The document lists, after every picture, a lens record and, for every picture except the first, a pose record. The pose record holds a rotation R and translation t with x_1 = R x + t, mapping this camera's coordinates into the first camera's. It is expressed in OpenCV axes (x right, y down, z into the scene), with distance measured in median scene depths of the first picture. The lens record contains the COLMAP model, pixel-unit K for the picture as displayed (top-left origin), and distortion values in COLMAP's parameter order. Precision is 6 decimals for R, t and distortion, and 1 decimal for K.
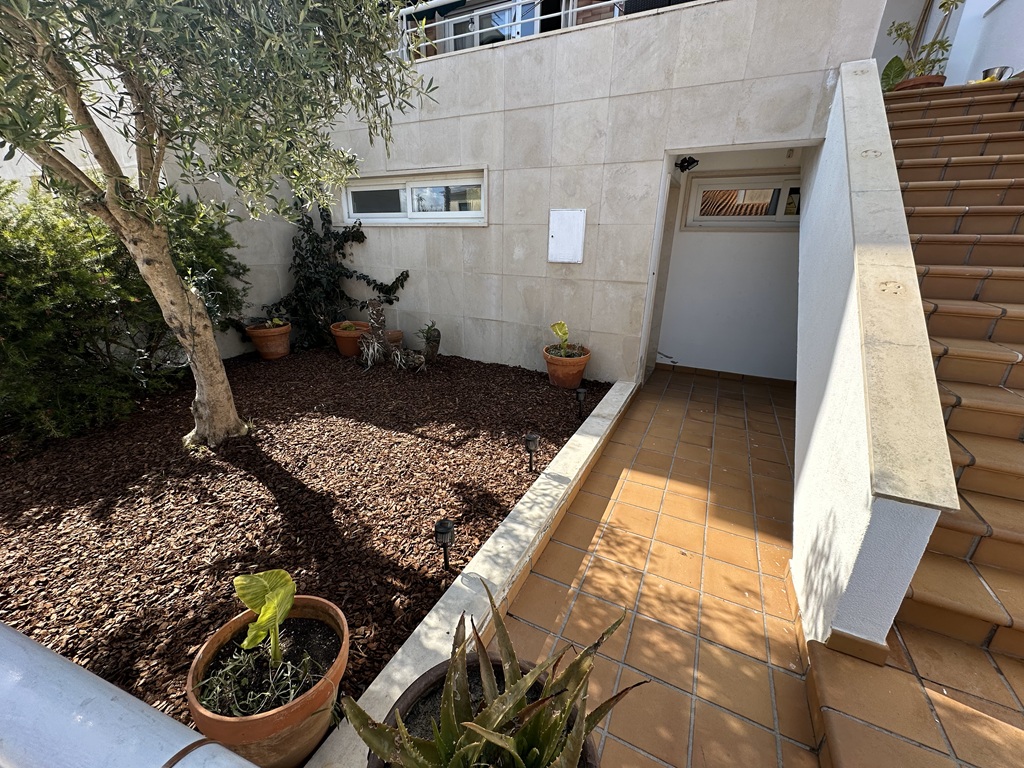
lens RADIAL K [[409.9, 0, 512.0], [0, 409.9, 384.0], [0, 0, 1]] dist [-0.000181, 0.000243]
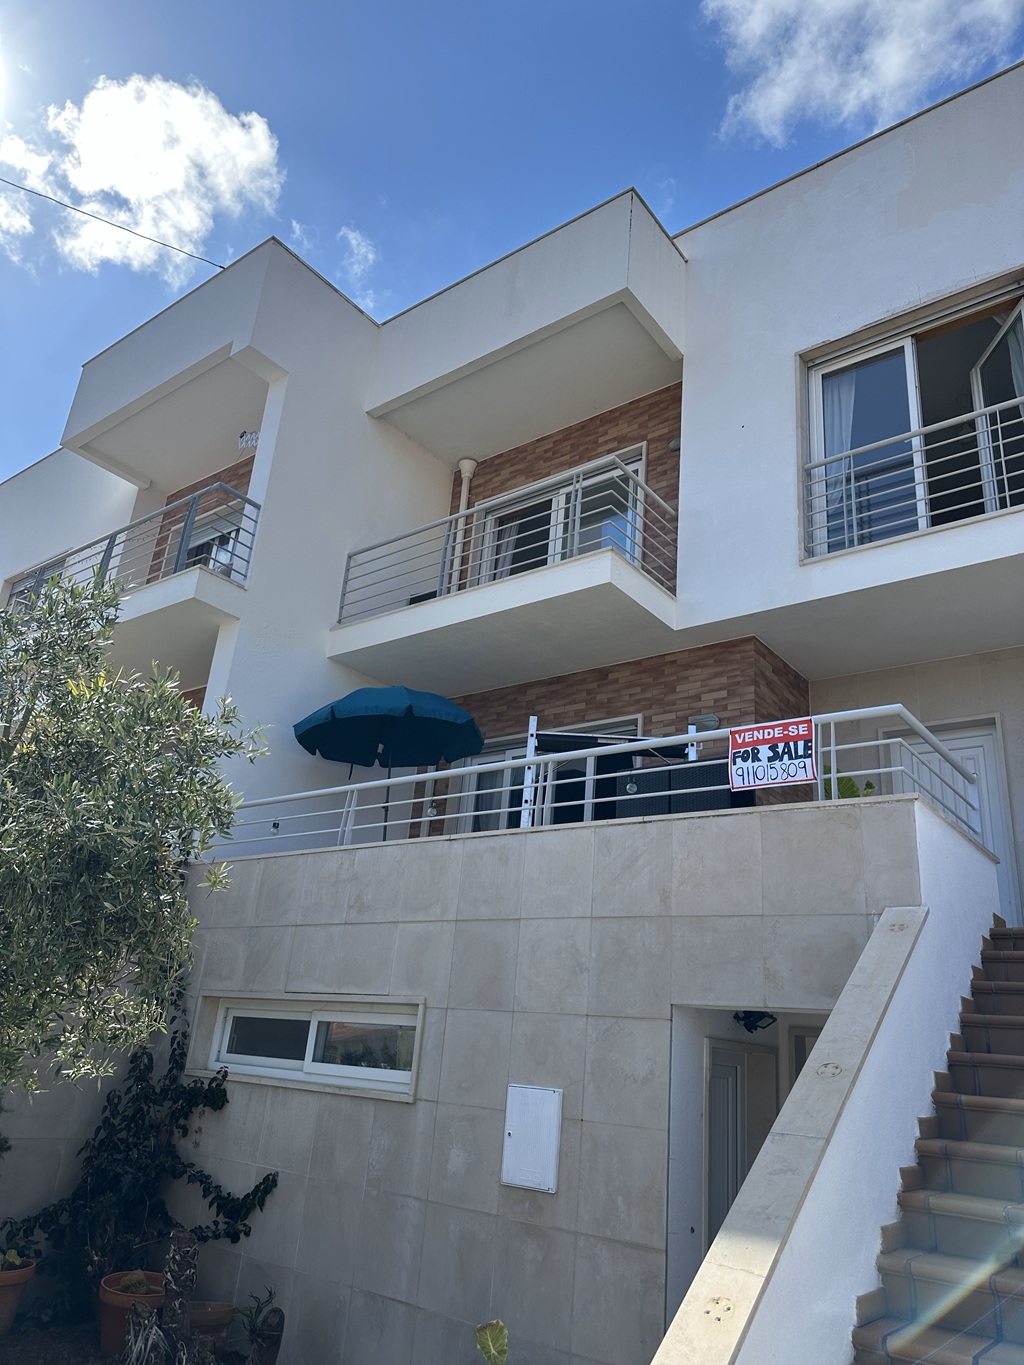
lens RADIAL K [[956.0, 0, 511.0], [0, 956.0, 671.8], [0, 0, 1]] dist [0.120505, -0.188898]
pose [[0.977888, -0.016473, -0.208481, 0.483031], [-0.127105, 0.744823, -0.655045, 0.037541], [0.166072, 0.667059, 0.726259, -0.445076]]
